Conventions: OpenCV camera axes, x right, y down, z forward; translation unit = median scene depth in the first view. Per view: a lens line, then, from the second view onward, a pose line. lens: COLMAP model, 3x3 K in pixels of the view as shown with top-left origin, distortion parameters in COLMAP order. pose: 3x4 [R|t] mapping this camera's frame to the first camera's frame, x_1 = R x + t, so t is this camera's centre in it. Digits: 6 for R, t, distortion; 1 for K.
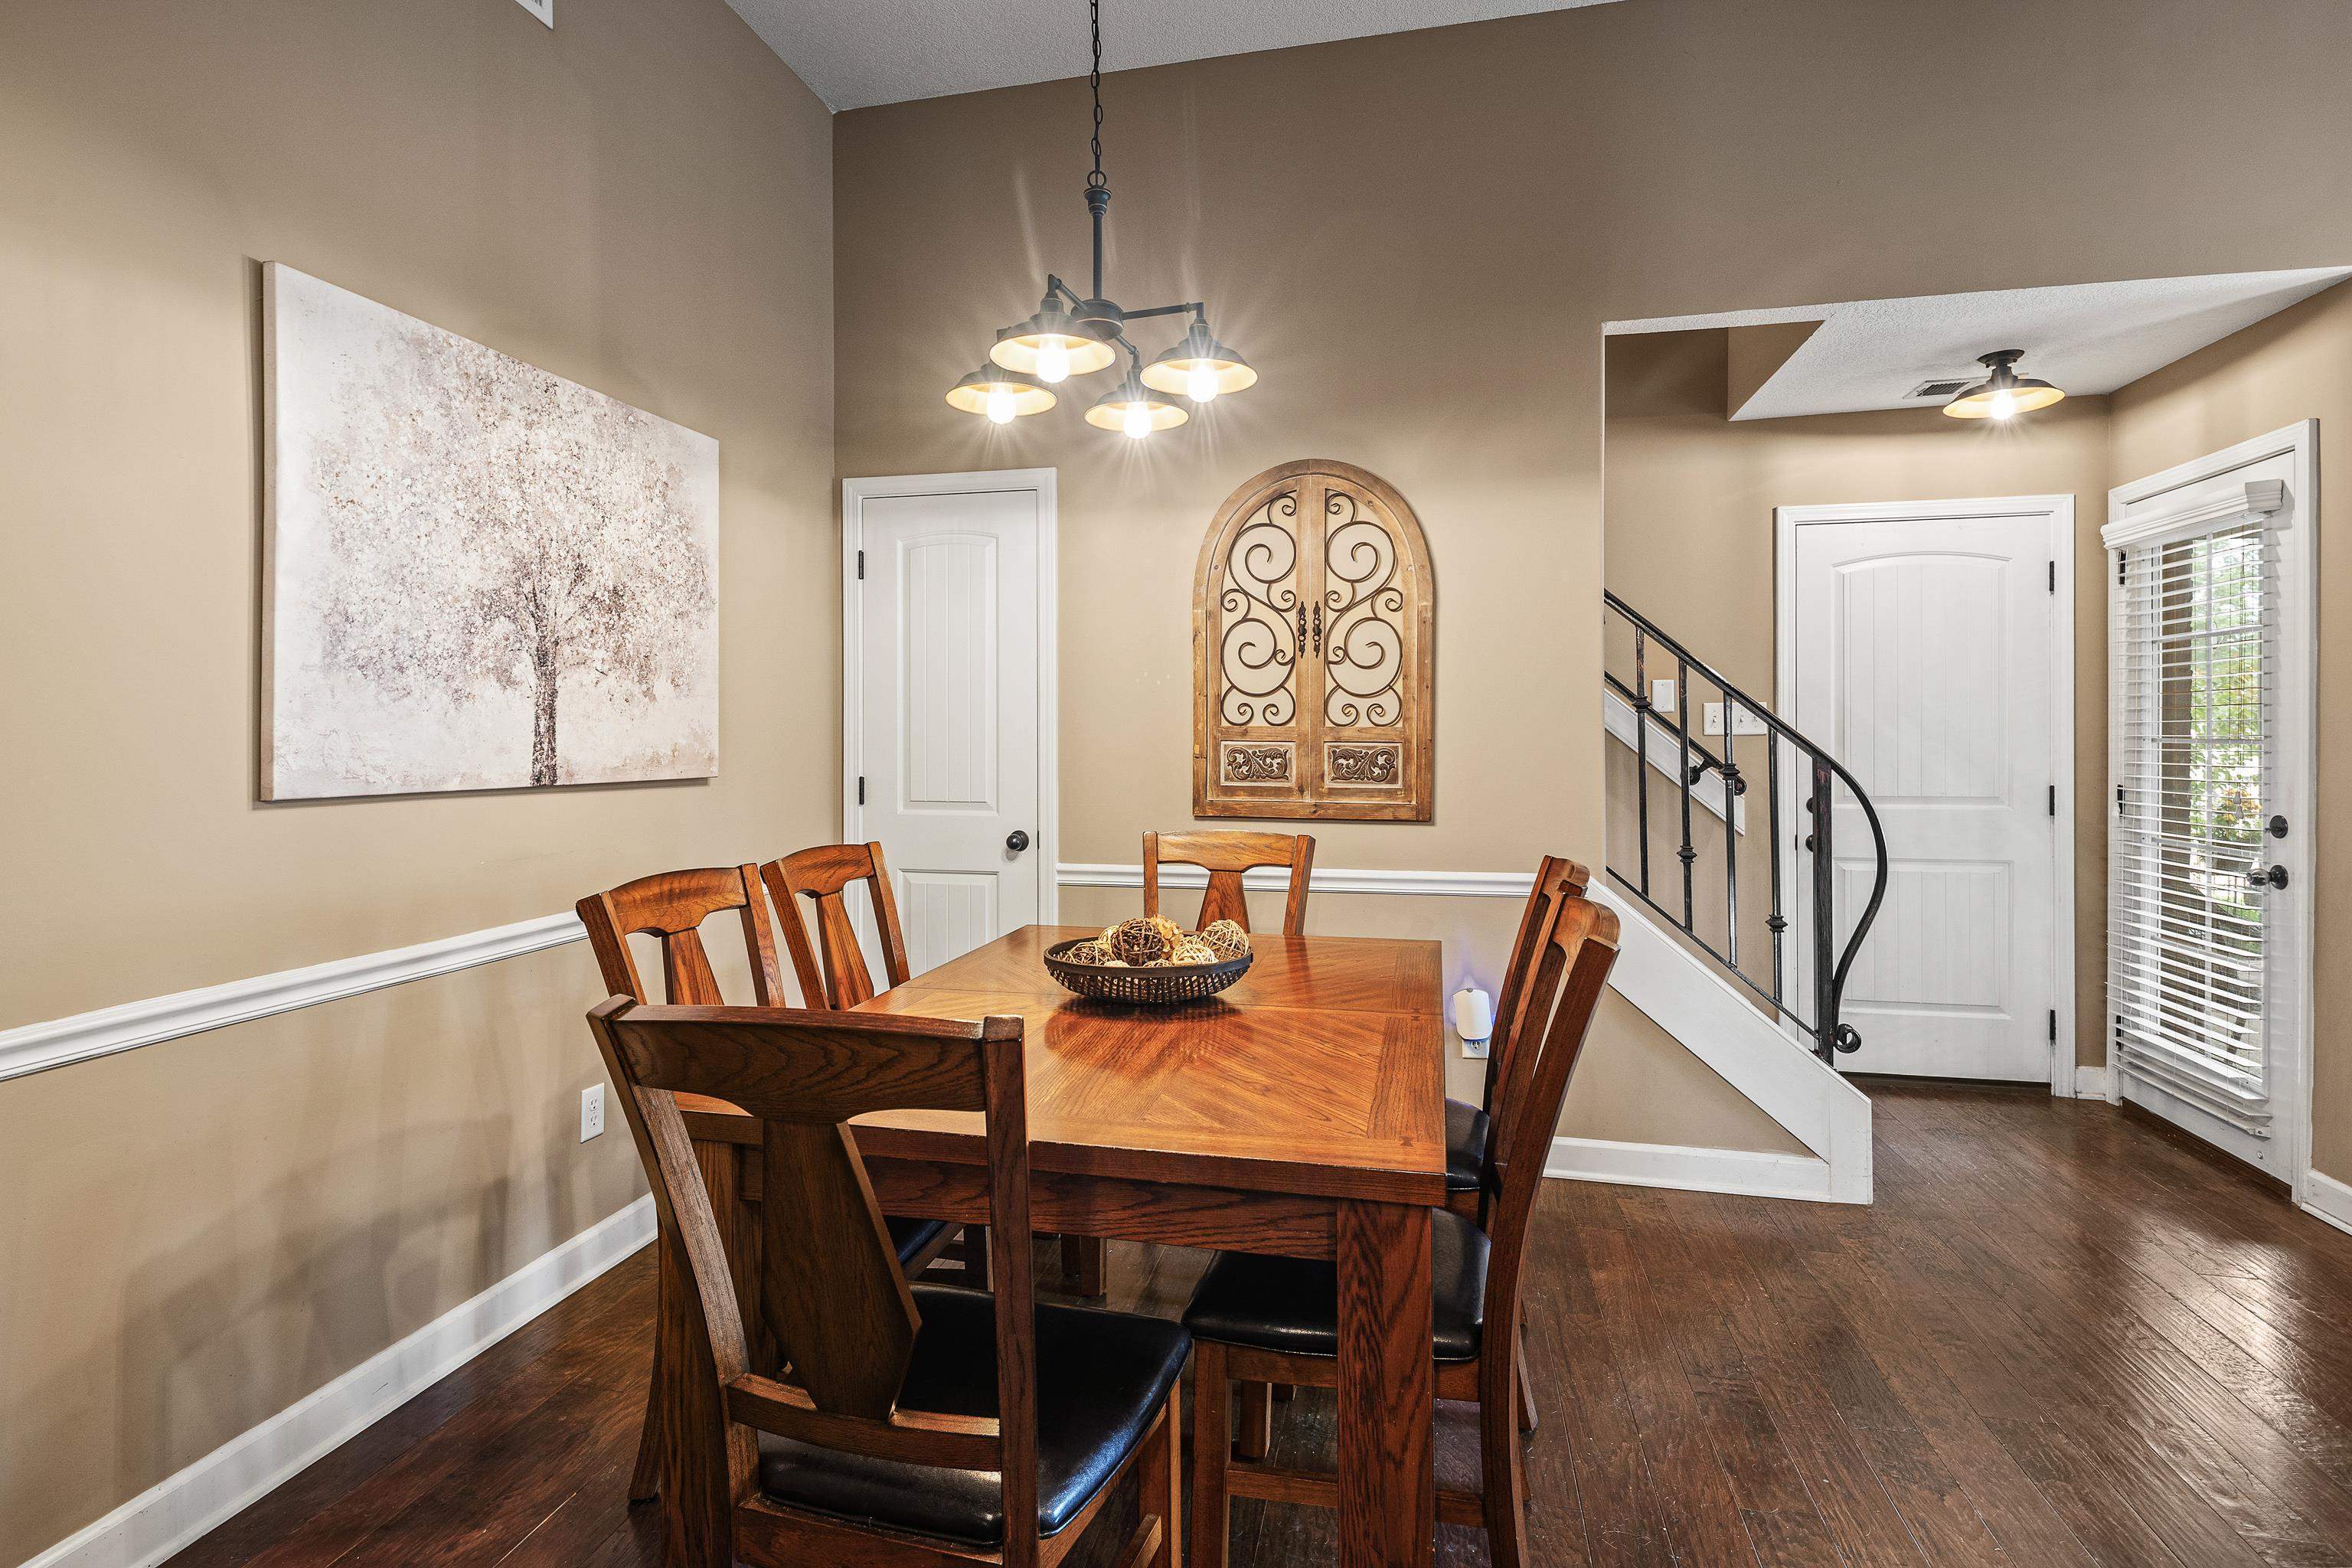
lens RADIAL K [[1157.4, 0, 1166.2], [0, 1157.4, 733.2], [0, 0, 1]] dist [0.004868, 0.000525]
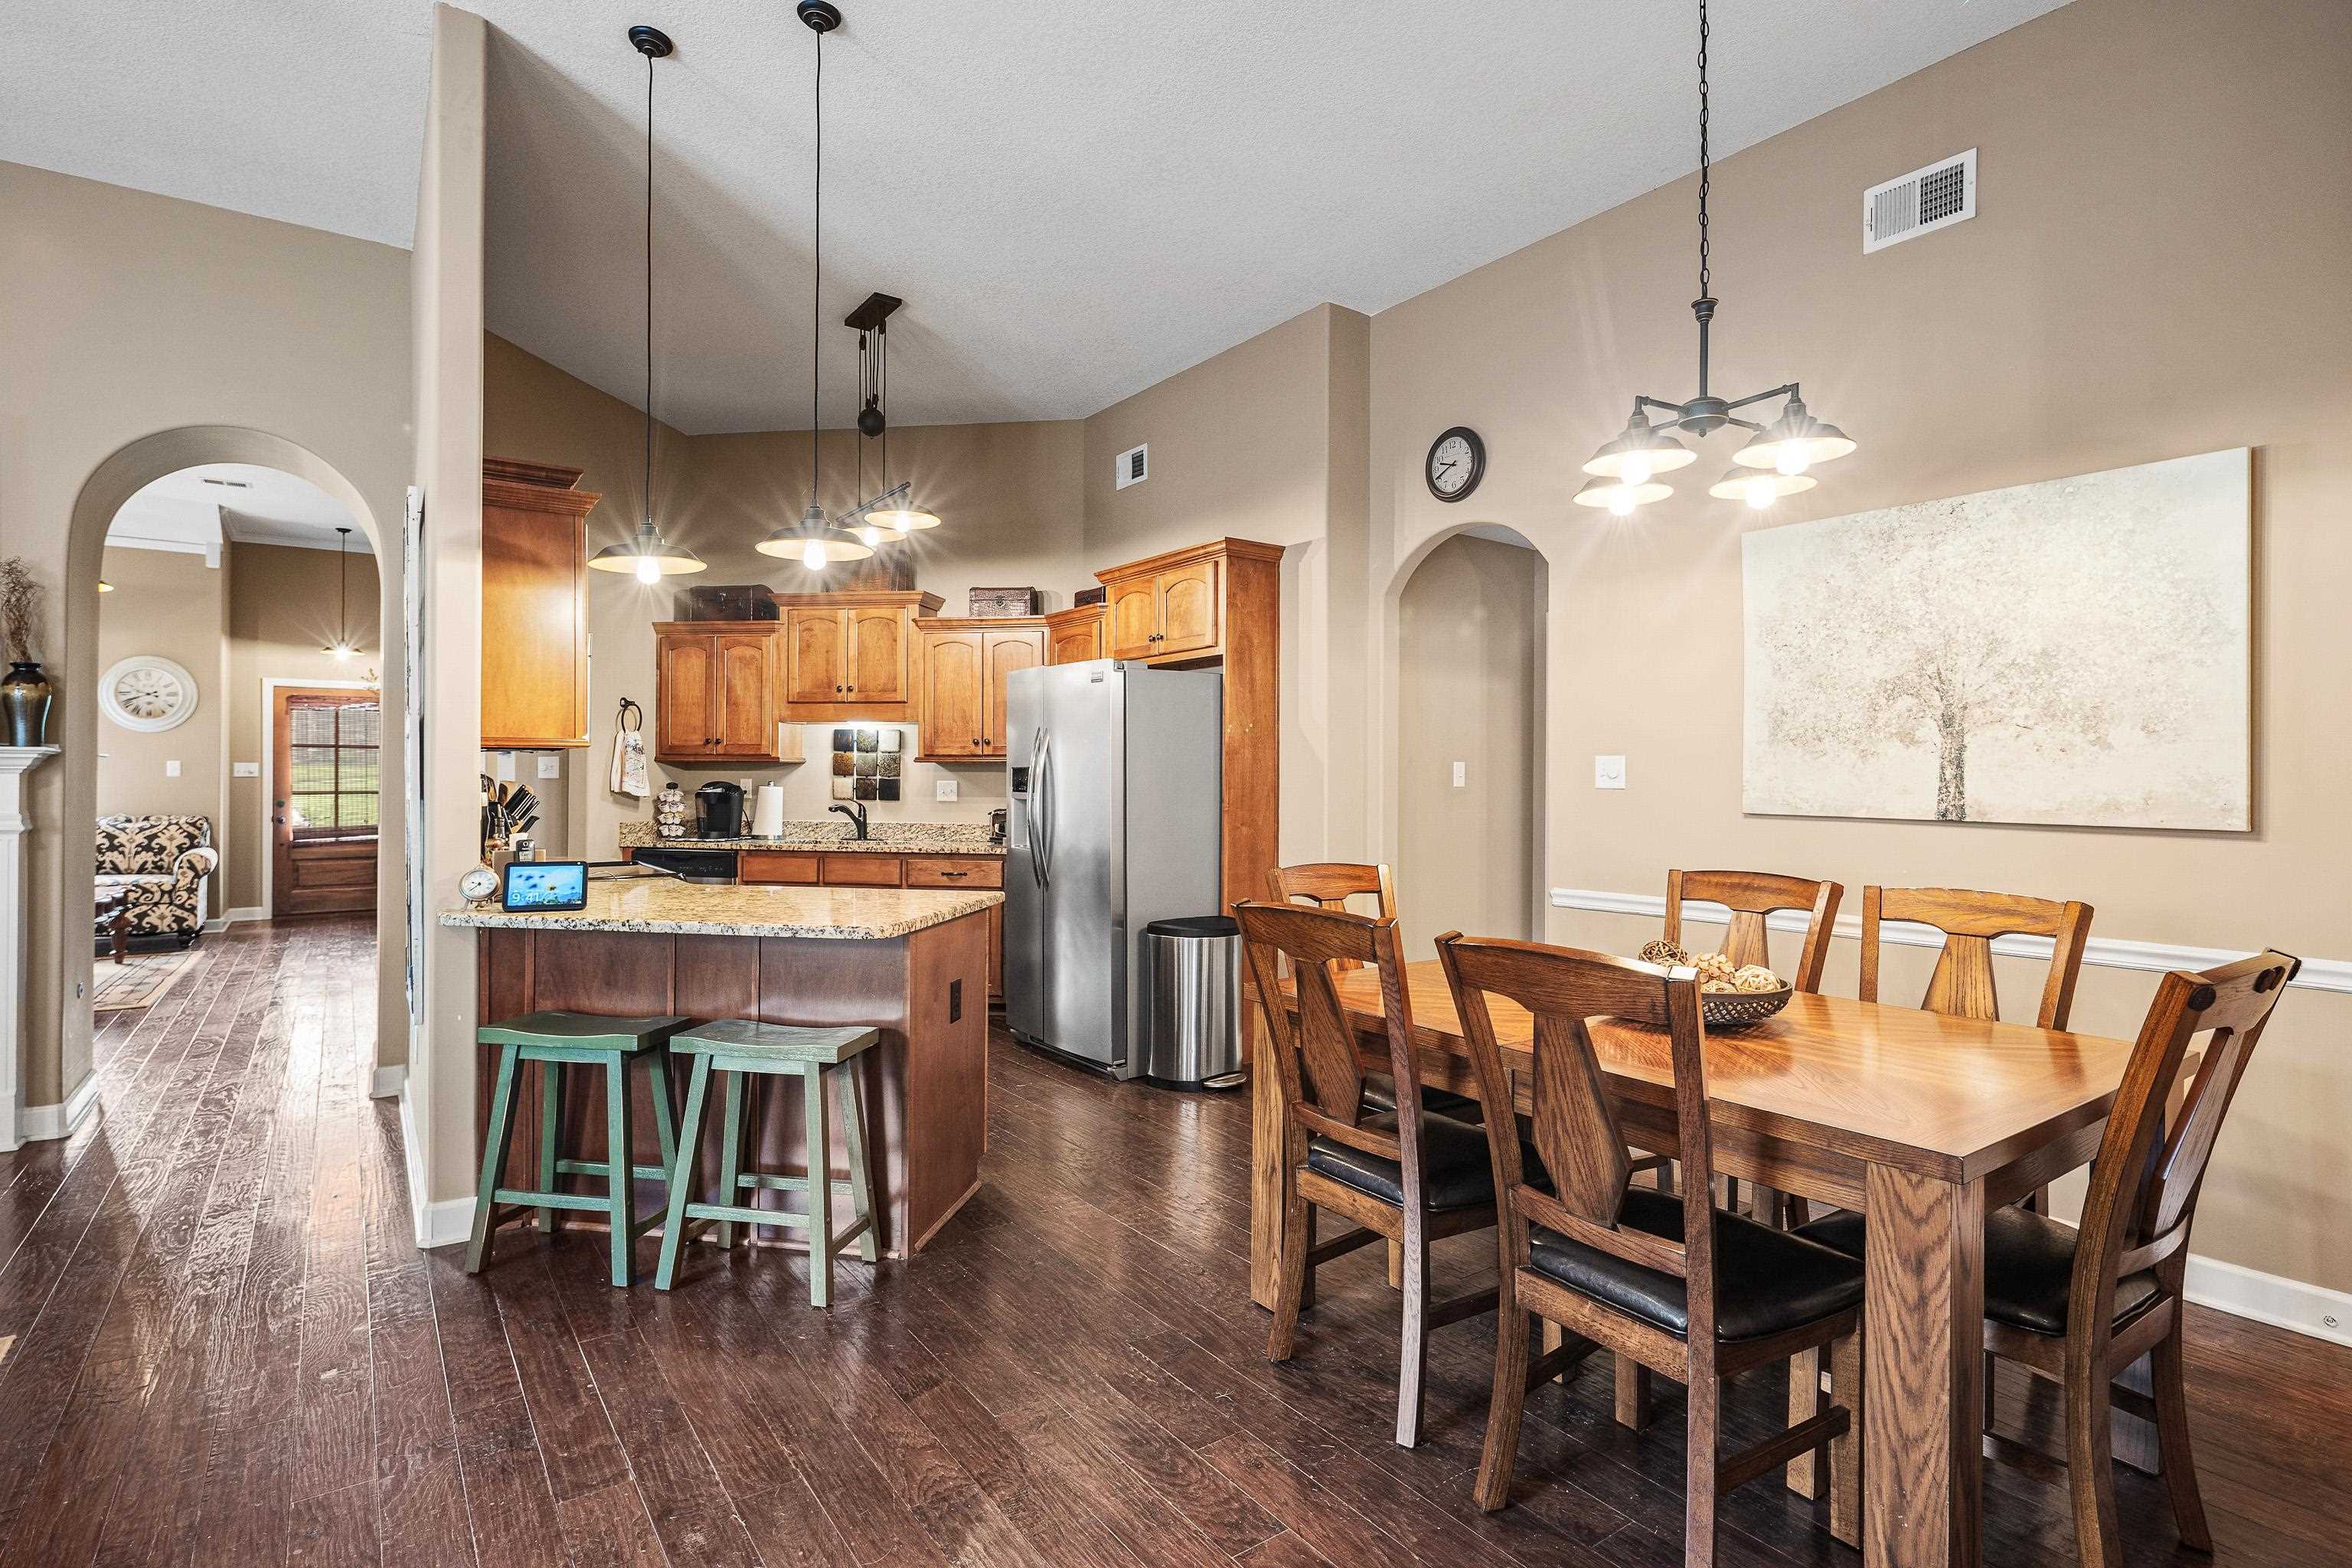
lens RADIAL K [[1154.4, 0, 1160.1], [0, 1154.4, 770.8], [0, 0, 1]] dist [0.002490, -0.000883]
pose [[-0.665784, -0.004559, -0.746130, 0.748621], [-0.003983, 0.999989, -0.002556, -0.002134], [0.746134, 0.001270, -0.665795, 0.896001]]
